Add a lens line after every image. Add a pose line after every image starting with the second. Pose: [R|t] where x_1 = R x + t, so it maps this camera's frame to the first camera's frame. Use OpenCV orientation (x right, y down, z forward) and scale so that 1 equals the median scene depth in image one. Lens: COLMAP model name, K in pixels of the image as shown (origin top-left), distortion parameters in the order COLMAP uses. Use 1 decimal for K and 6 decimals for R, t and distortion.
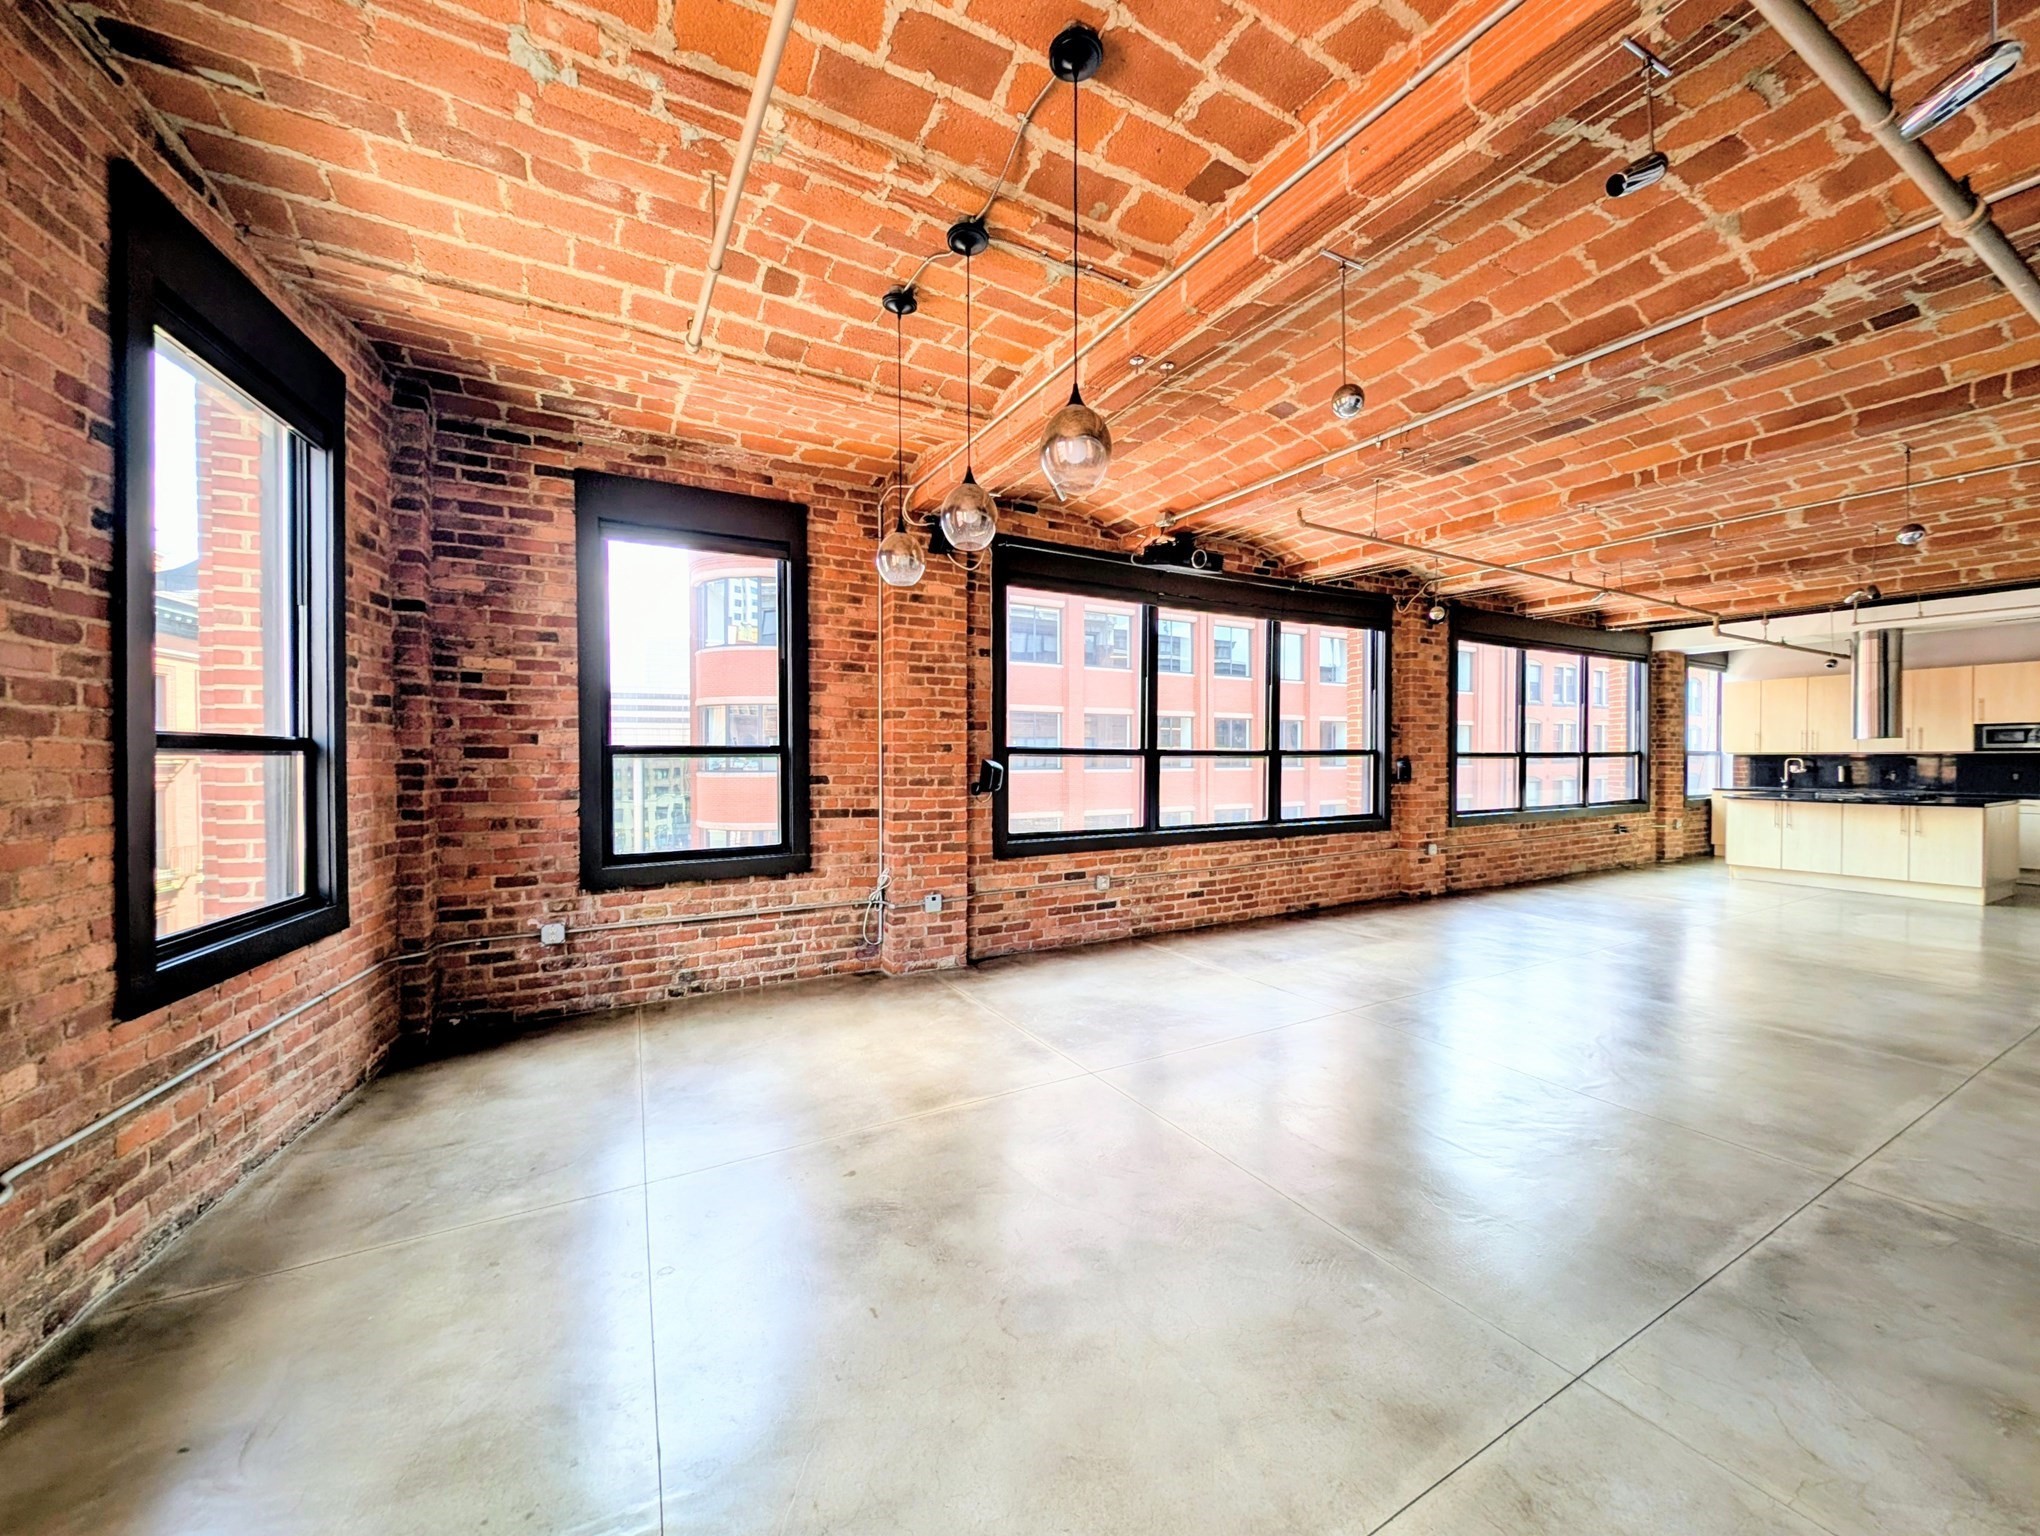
lens RADIAL K [[796.9, 0, 1071.2], [0, 796.9, 772.3], [0, 0, 1]] dist [0.012197, -0.003273]
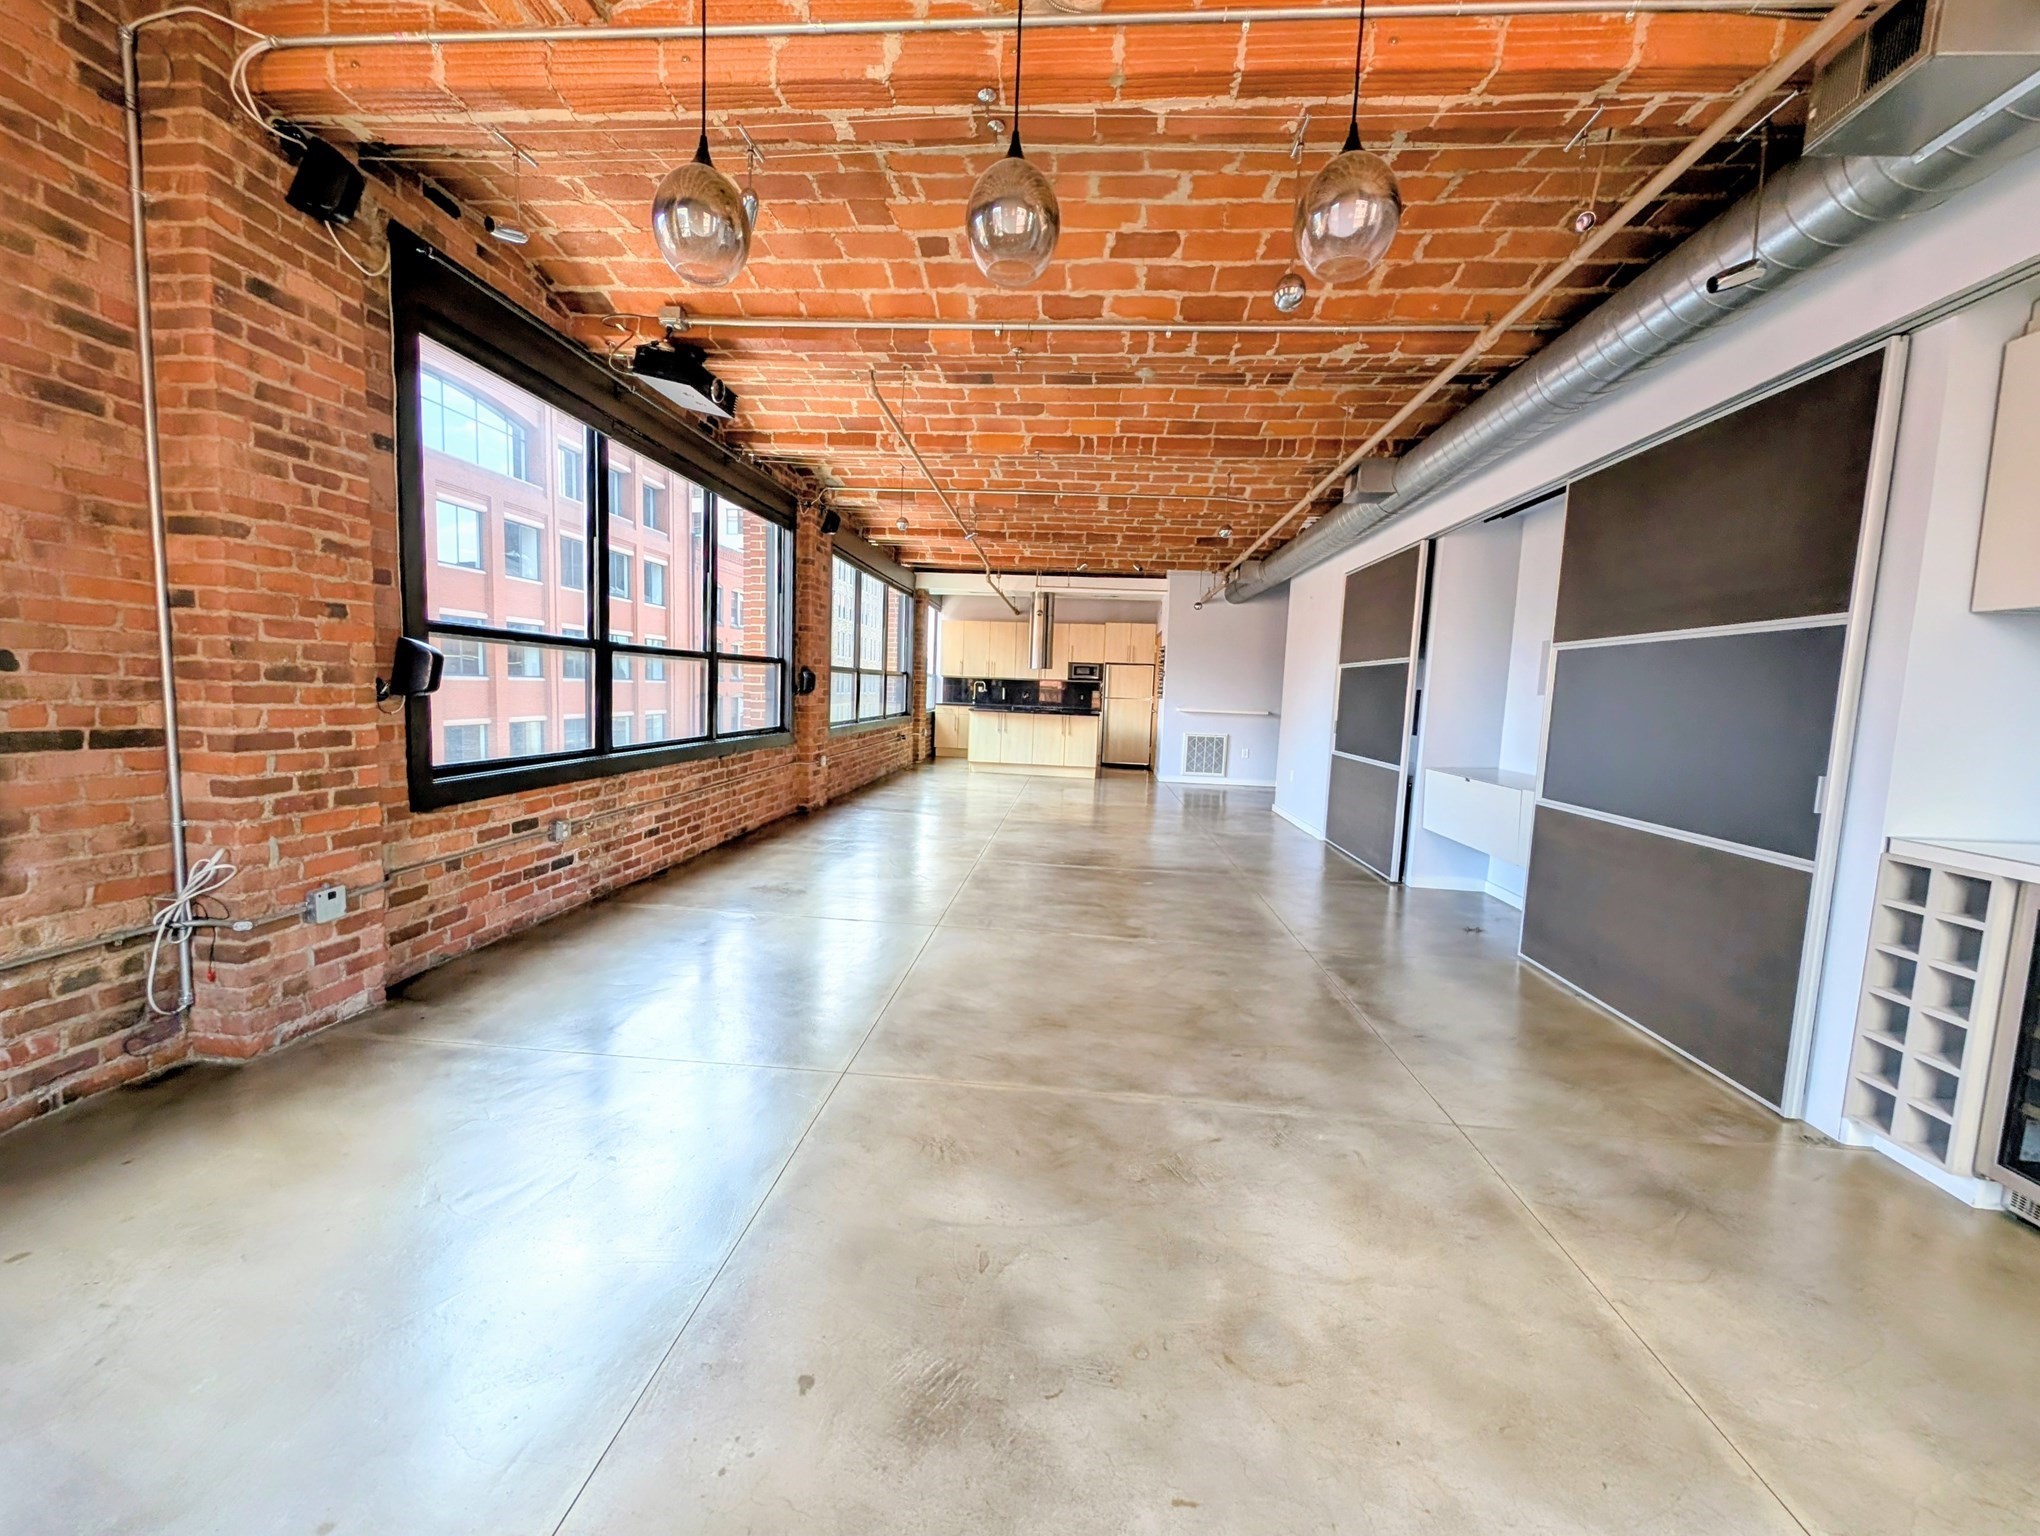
lens RADIAL K [[796.9, 0, 1031.7], [0, 796.9, 769.3], [0, 0, 1]] dist [0.012197, -0.003273]
pose [[0.588078, -0.060627, 0.806529, -0.300460], [-0.021219, 0.995687, 0.090318, 0.014992], [-0.808526, -0.070228, 0.584255, 0.291200]]
